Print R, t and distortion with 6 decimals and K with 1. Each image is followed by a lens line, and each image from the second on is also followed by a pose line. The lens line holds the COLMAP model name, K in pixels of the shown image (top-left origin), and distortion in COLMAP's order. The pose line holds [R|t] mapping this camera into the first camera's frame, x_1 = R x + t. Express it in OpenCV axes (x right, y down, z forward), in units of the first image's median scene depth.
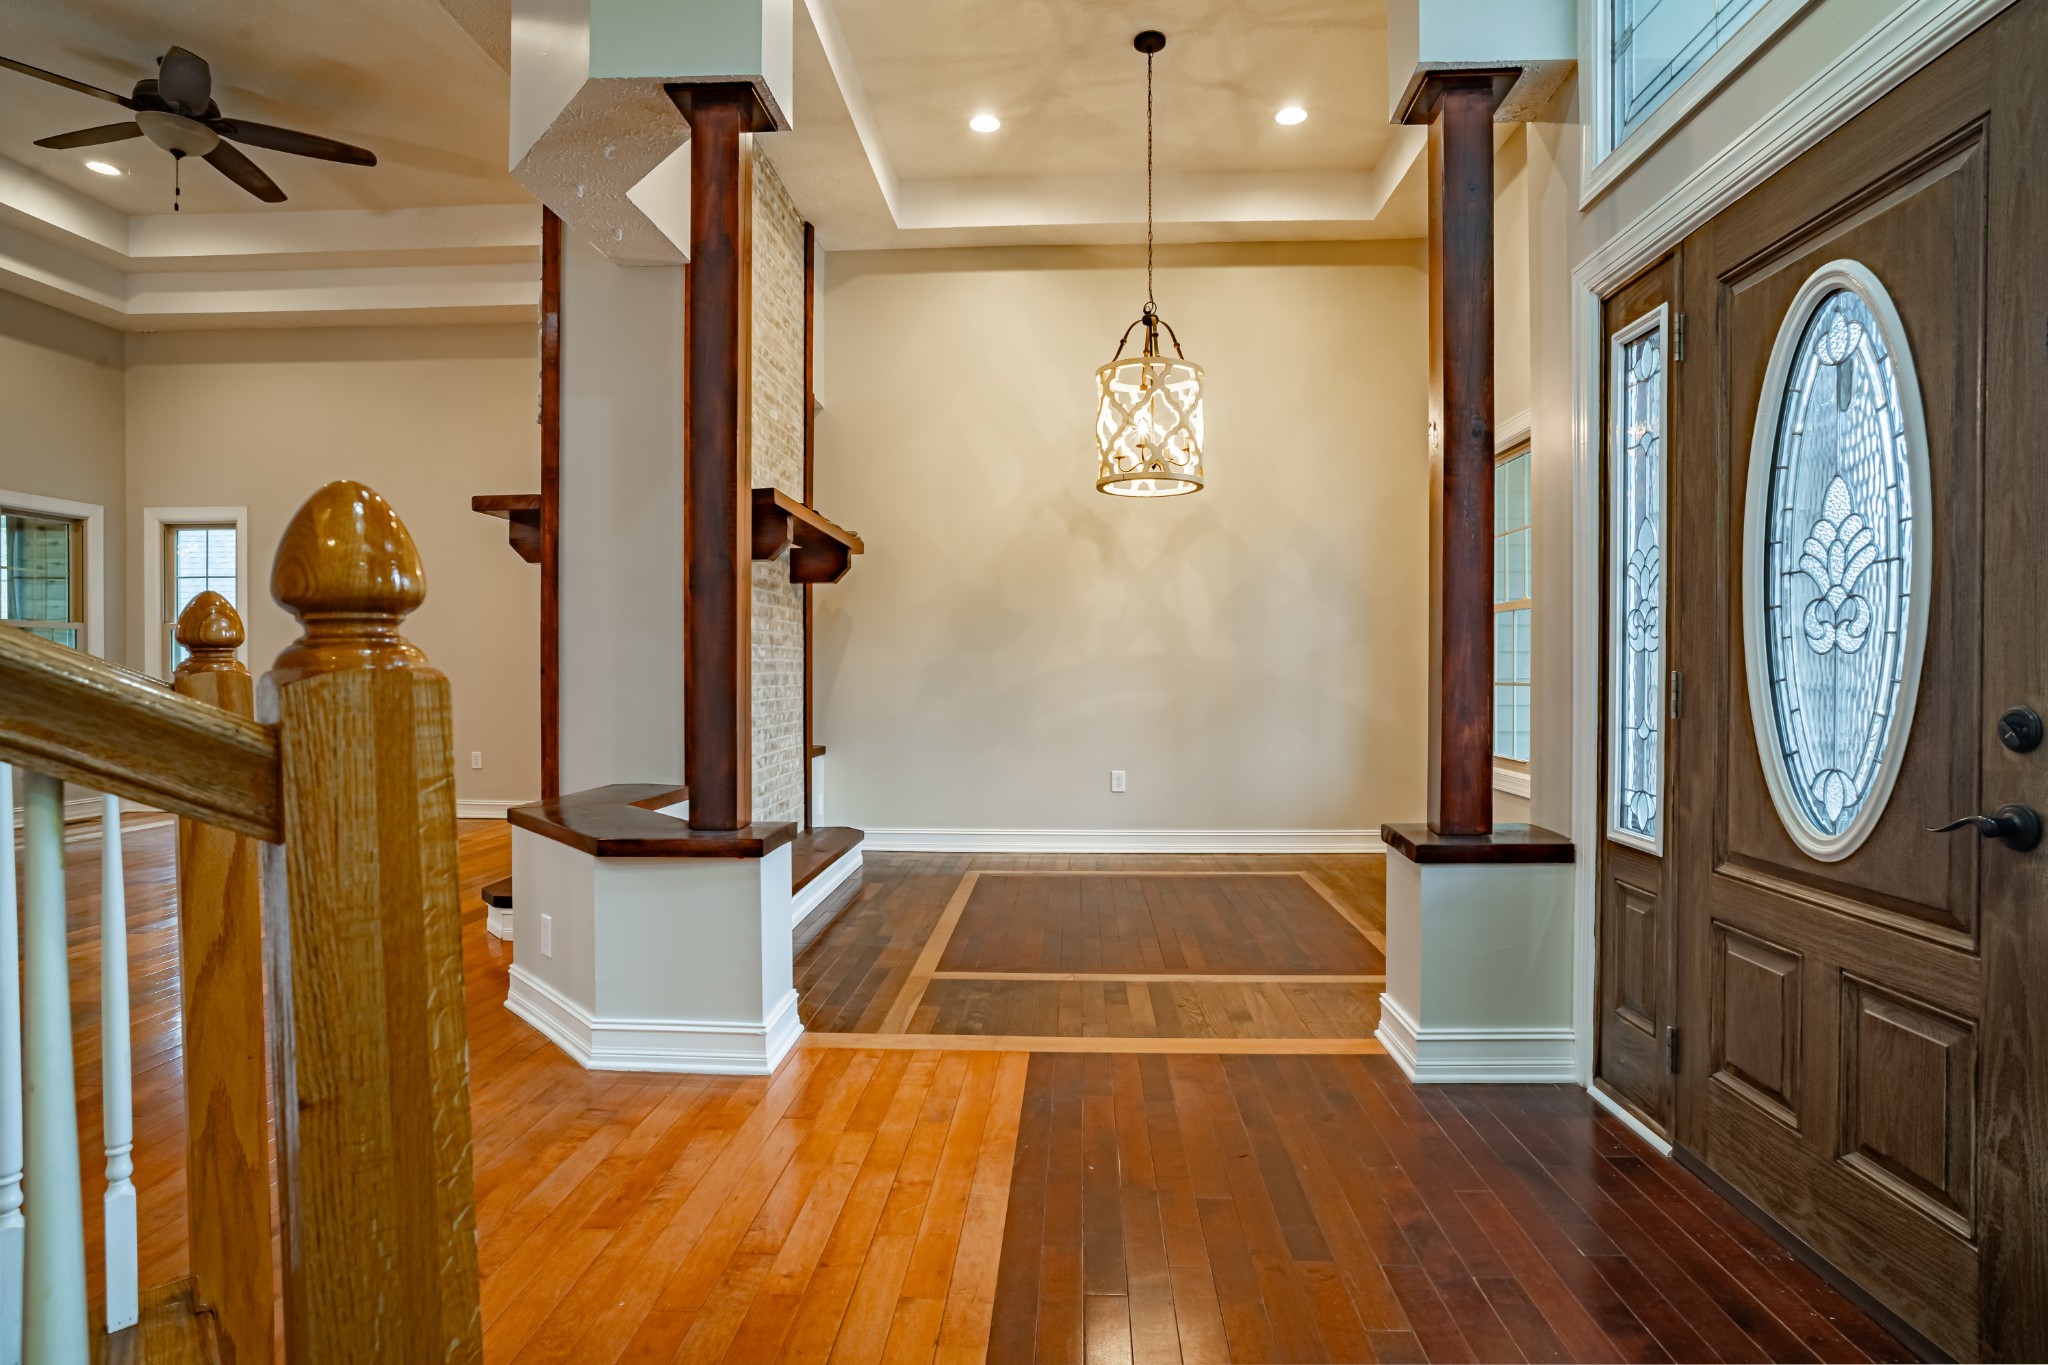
lens RADIAL K [[1072.6, 0, 1026.6], [0, 1072.6, 684.8], [0, 0, 1]] dist [-0.057055, 0.031309]
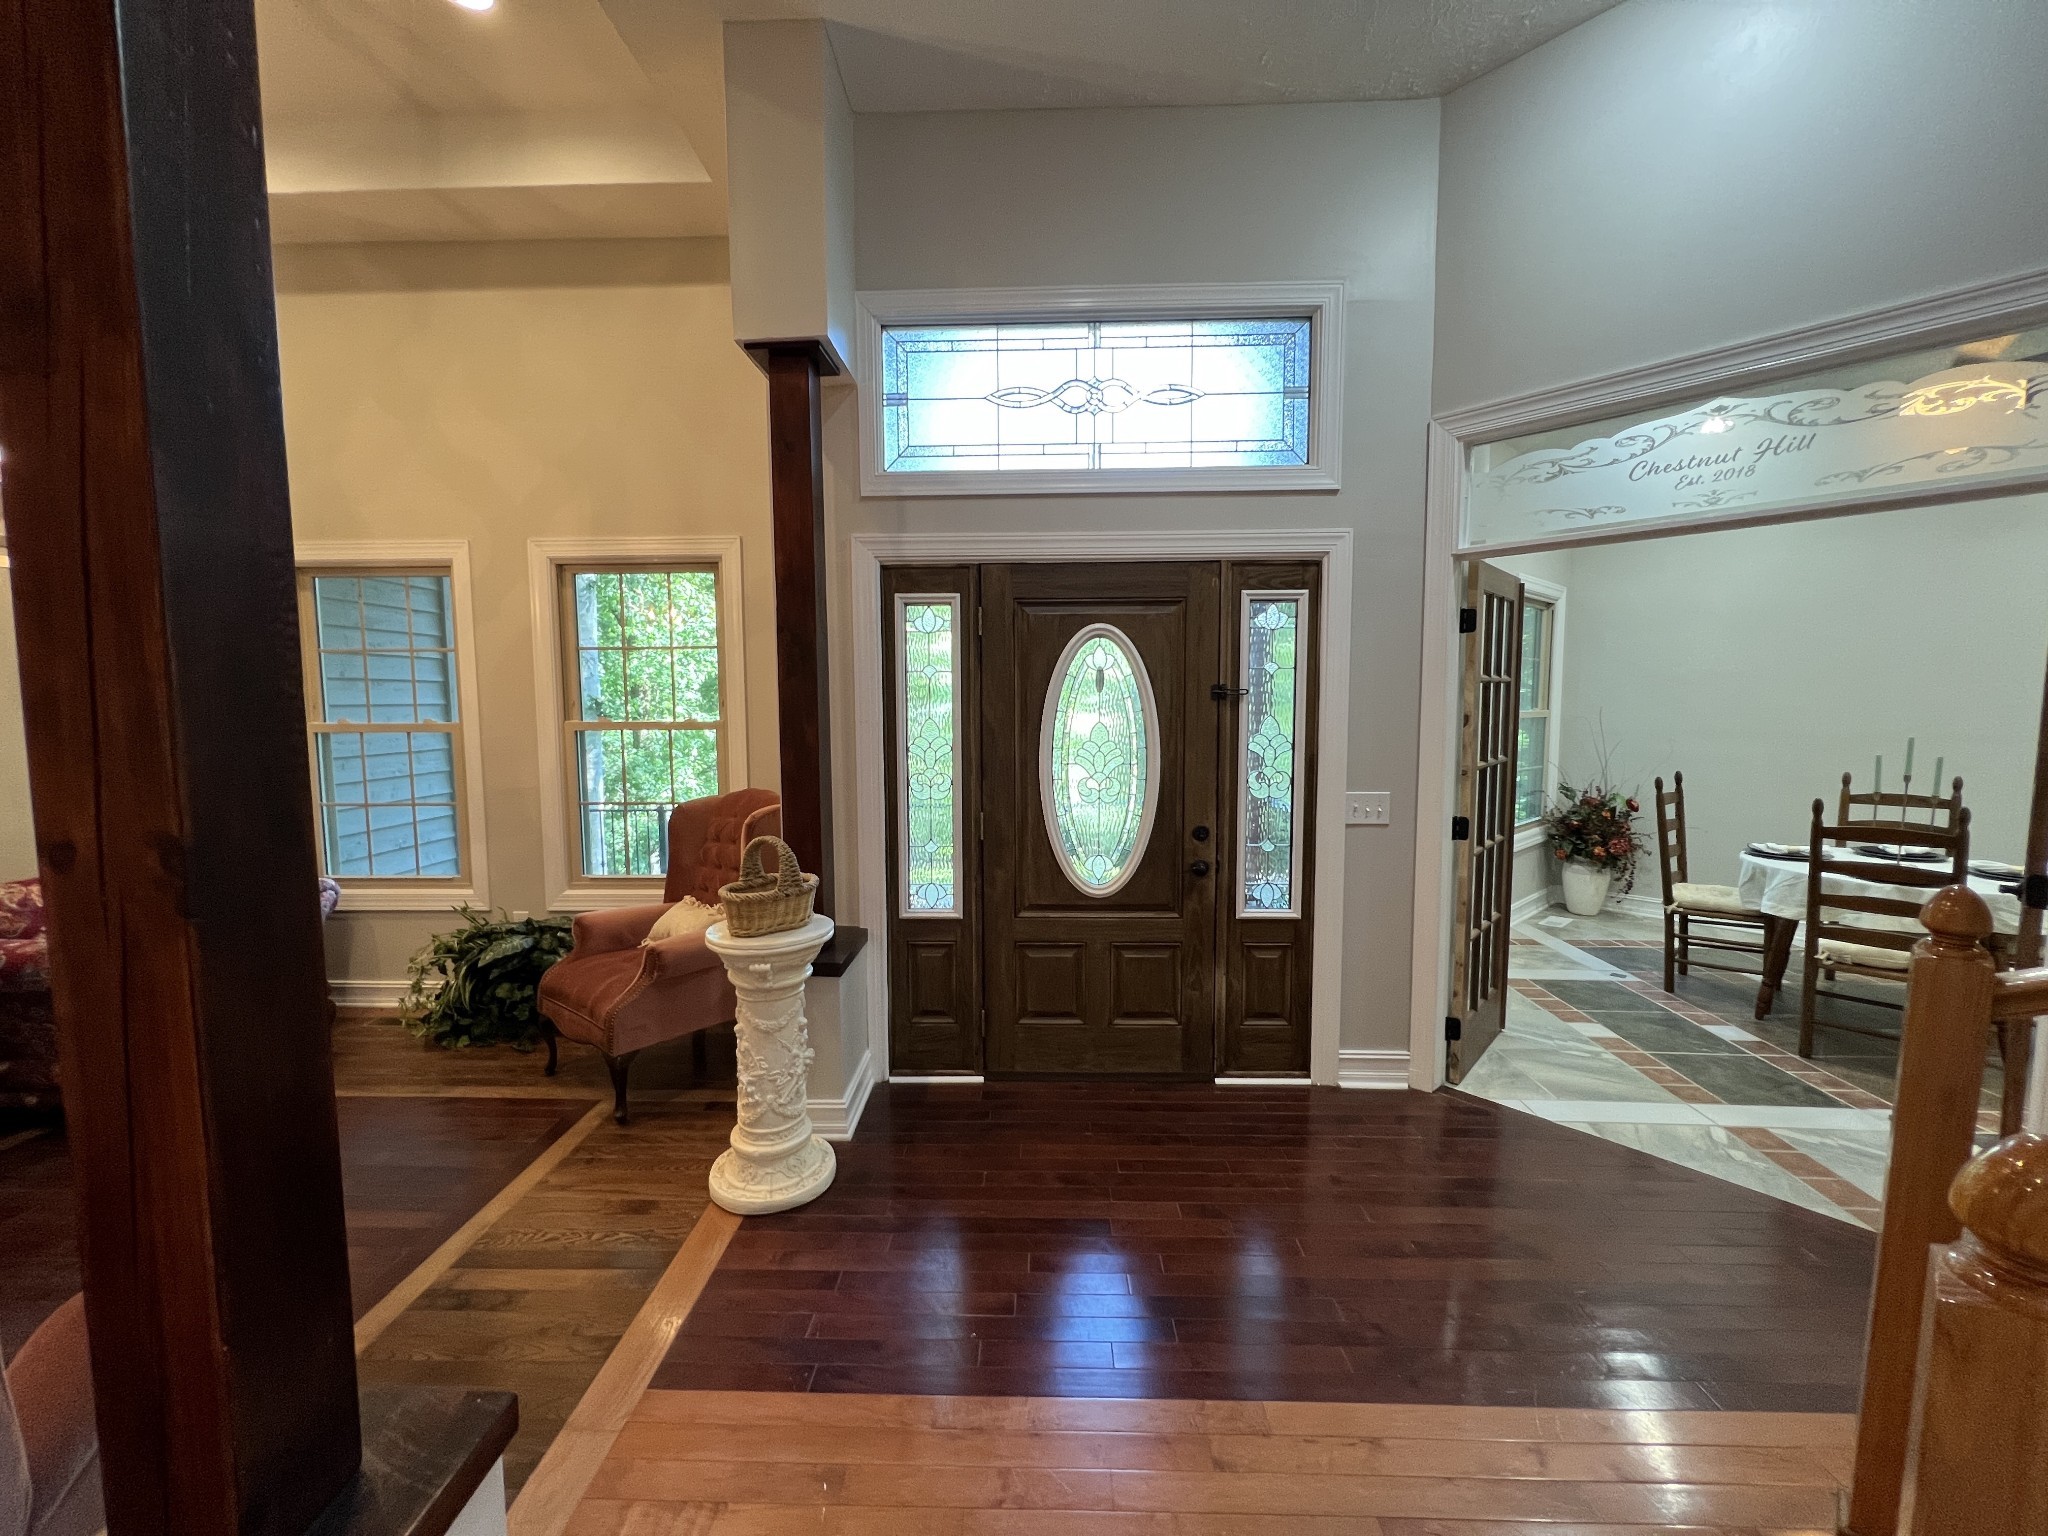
lens RADIAL K [[815.7, 0, 1021.2], [0, 815.7, 770.0], [0, 0, 1]] dist [0.000397, -0.000138]
pose [[-0.032554, -0.077872, 0.996432, -0.833962], [0.016431, 0.996784, 0.078436, -0.213898], [-0.999335, 0.018925, -0.031170, 1.102771]]
